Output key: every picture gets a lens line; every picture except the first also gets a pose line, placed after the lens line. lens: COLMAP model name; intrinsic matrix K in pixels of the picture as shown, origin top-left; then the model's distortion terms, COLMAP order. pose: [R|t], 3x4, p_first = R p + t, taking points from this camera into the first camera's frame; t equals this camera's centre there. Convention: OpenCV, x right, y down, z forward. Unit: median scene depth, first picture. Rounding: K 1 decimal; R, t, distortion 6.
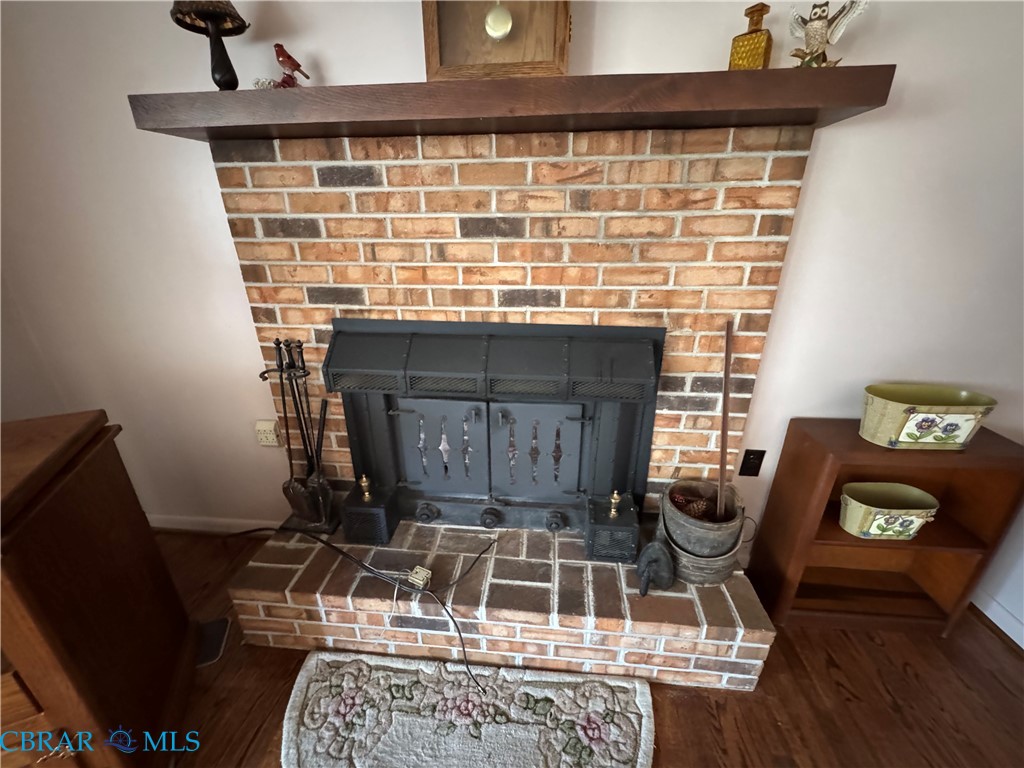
lens RADIAL K [[411.2, 0, 510.9], [0, 411.2, 382.5], [0, 0, 1]] dist [-0.001110, 0.000105]
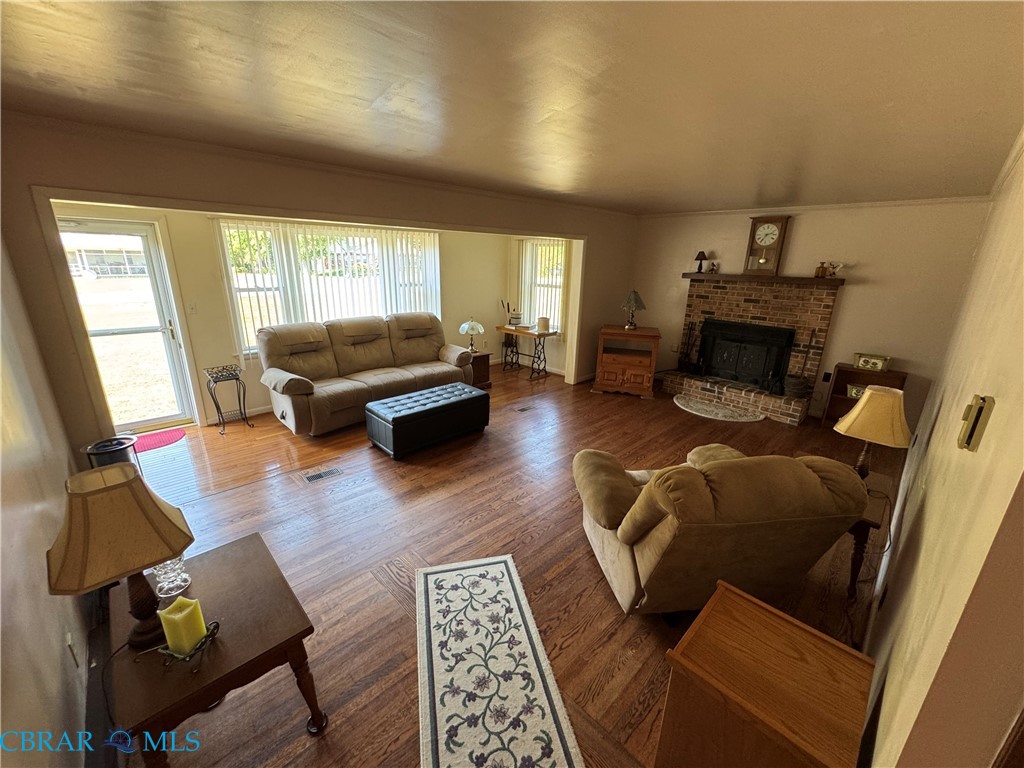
lens RADIAL K [[411.2, 0, 512.8], [0, 411.2, 384.9], [0, 0, 1]] dist [-0.001110, 0.000105]
pose [[0.757584, 0.213583, -0.616805, 0.861074], [-0.272599, 0.962126, -0.001658, 1.109649], [0.593090, 0.169397, 0.787114, -3.563803]]
